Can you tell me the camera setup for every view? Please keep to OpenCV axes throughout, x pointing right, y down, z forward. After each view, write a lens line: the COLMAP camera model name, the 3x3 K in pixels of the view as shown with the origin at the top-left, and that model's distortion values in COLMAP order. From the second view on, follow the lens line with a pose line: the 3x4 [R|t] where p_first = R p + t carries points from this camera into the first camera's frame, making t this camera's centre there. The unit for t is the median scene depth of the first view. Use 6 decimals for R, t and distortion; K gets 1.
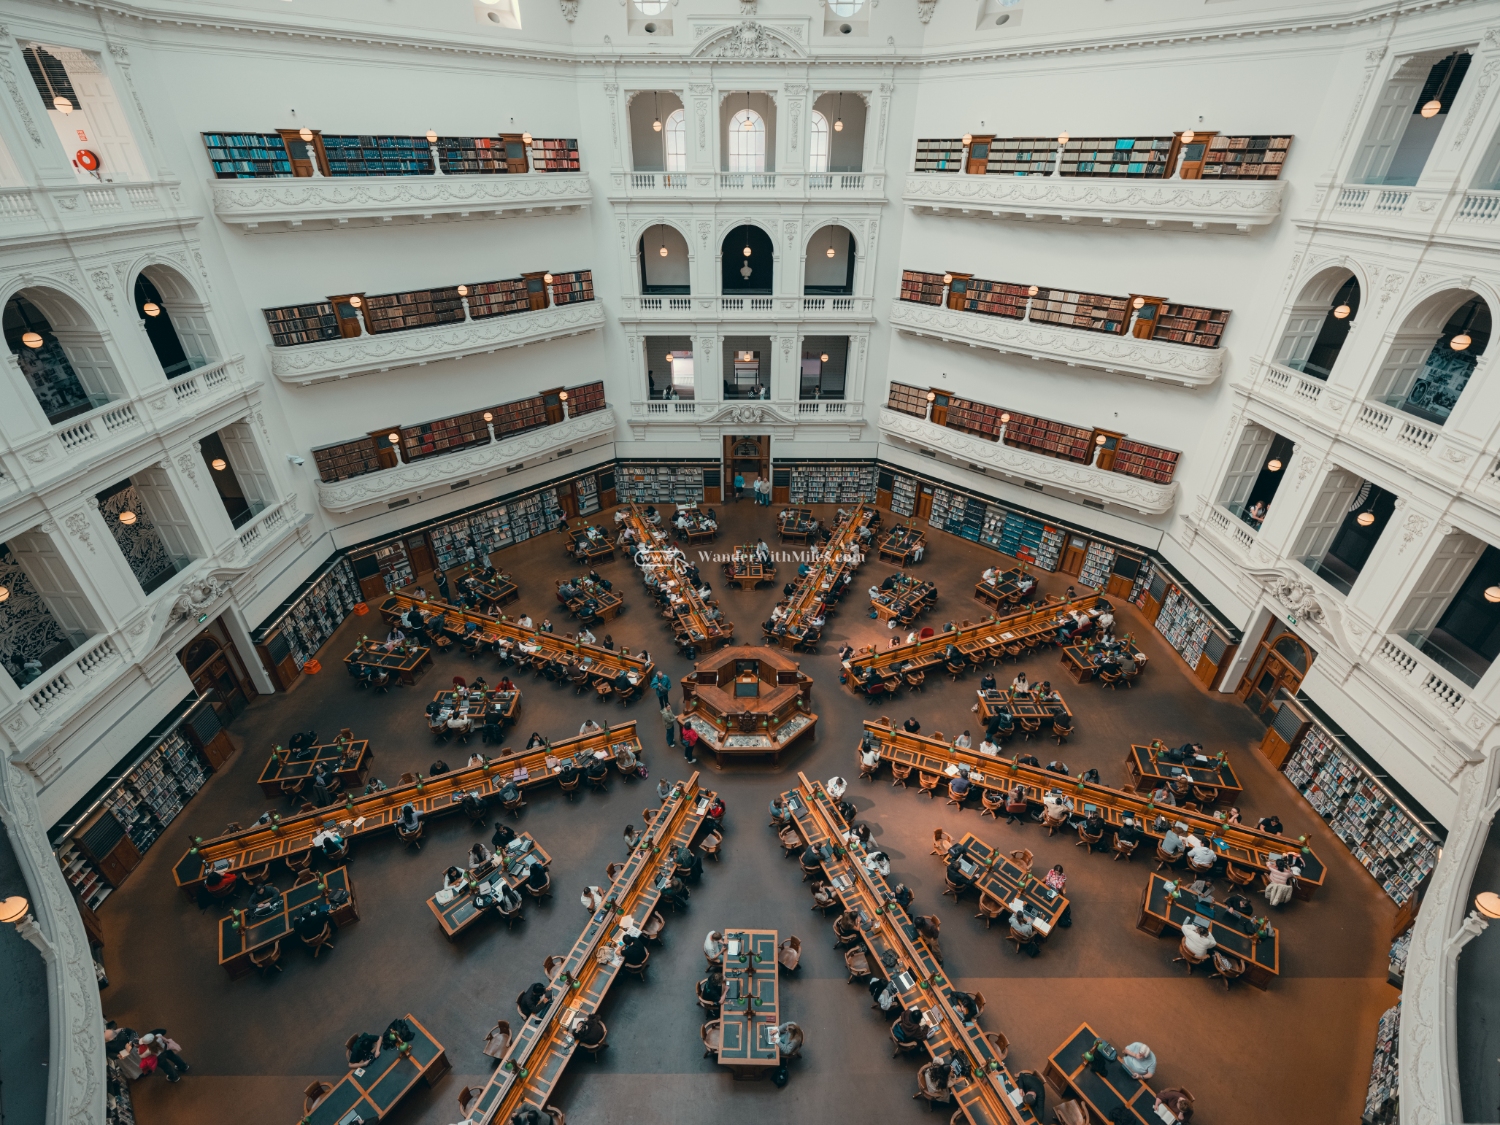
lens RADIAL K [[679.5, 0, 737.2], [0, 679.5, 580.6], [0, 0, 1]] dist [-0.011345, 0.000294]
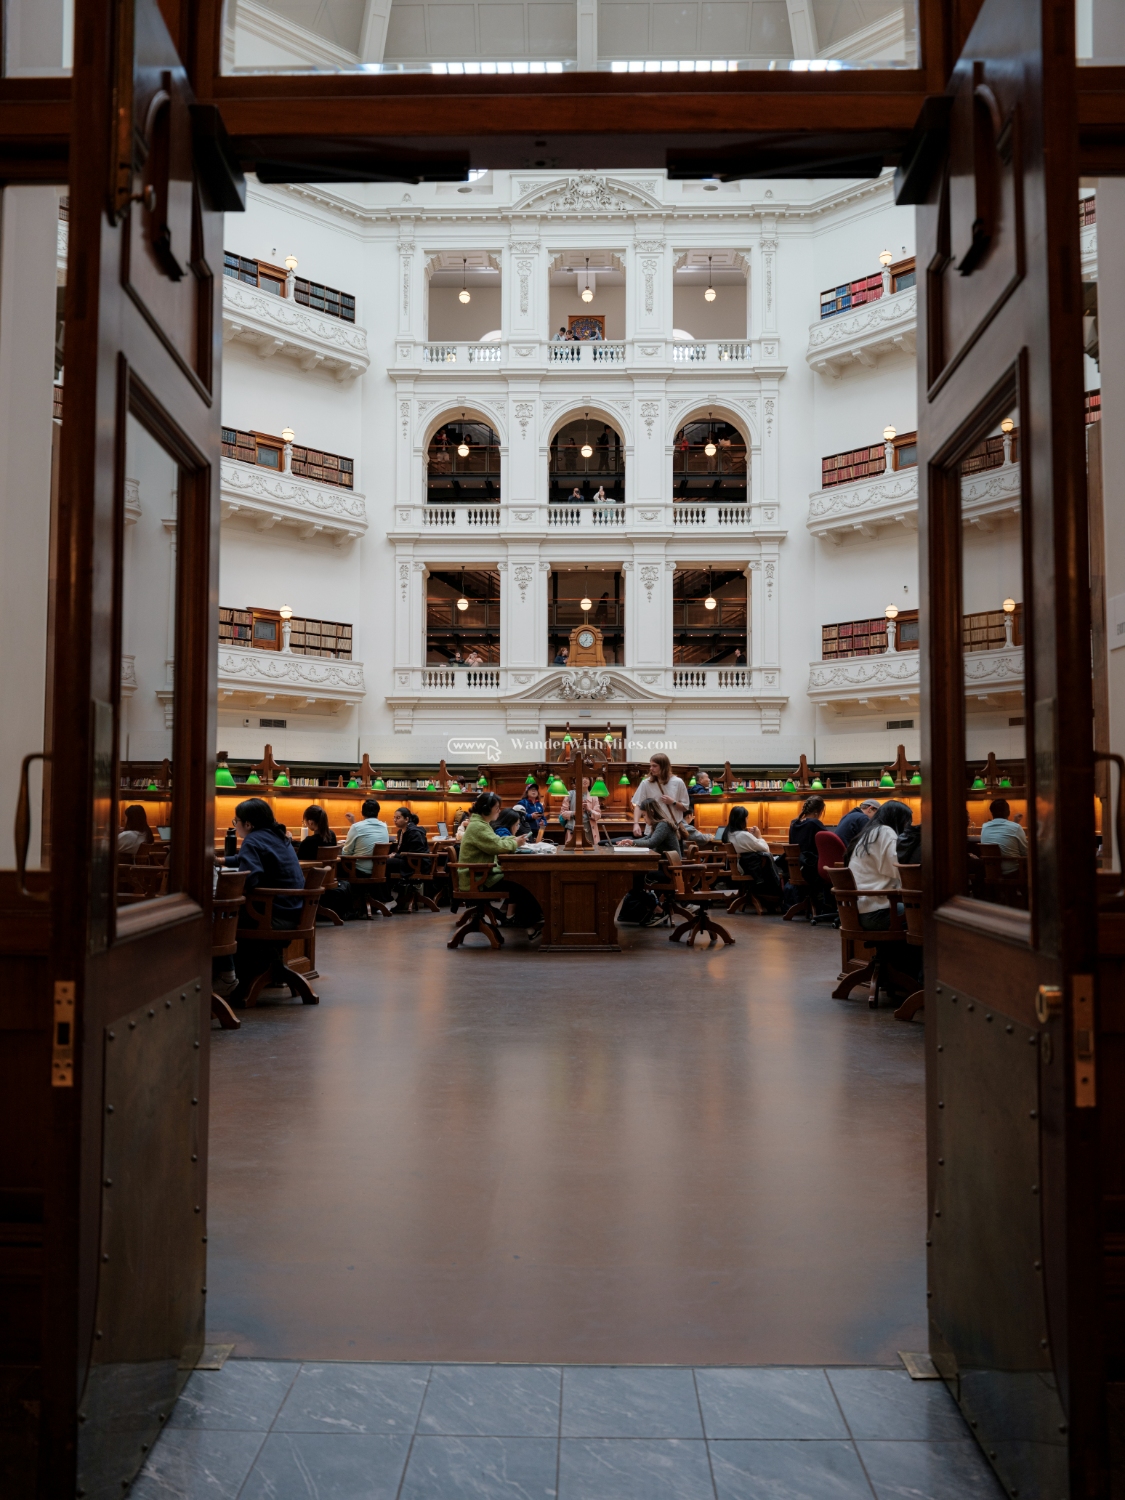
lens RADIAL K [[1116.2, 0, 555.8], [0, 1116.2, 805.9], [0, 0, 1]] dist [0.019060, -0.009103]
pose [[0.999860, 0.004944, -0.015964, 0.004833], [-0.013032, 0.828702, -0.559538, 0.507132], [0.010463, 0.559668, 0.828651, 0.313783]]
